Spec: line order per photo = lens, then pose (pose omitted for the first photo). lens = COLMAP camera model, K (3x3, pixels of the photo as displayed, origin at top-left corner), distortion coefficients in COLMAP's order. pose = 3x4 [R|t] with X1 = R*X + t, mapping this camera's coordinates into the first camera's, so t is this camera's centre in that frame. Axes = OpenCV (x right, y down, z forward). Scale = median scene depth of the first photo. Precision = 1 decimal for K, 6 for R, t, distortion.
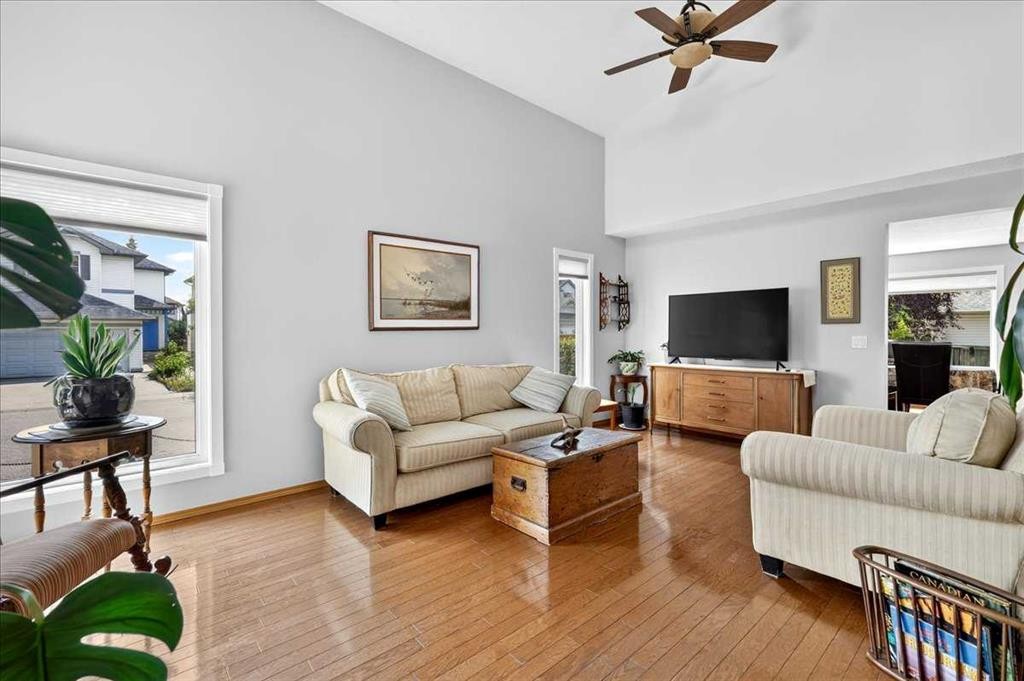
lens RADIAL K [[446.9, 0, 513.5], [0, 446.9, 336.7], [0, 0, 1]] dist [-0.000295, 0.000316]
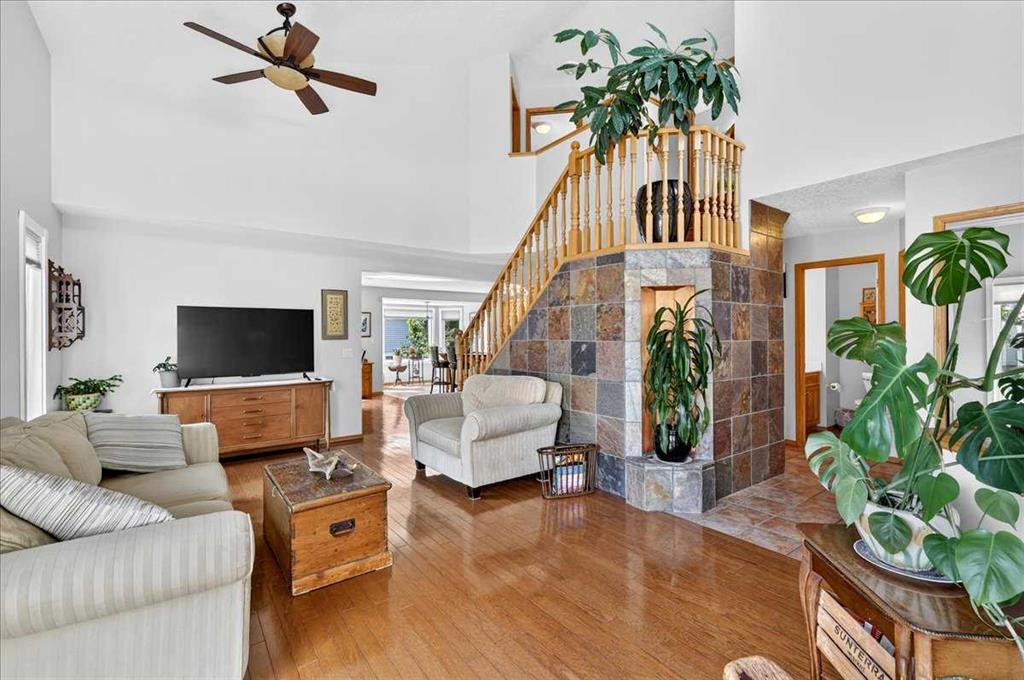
lens RADIAL K [[458.2, 0, 512.0], [0, 458.2, 340.0], [0, 0, 1]] dist [-0.000126, -0.000009]
pose [[0.091985, -0.007335, 0.995733, -0.538084], [0.019755, 0.999789, 0.005540, -0.025125], [-0.995564, 0.019161, 0.092110, 0.360505]]
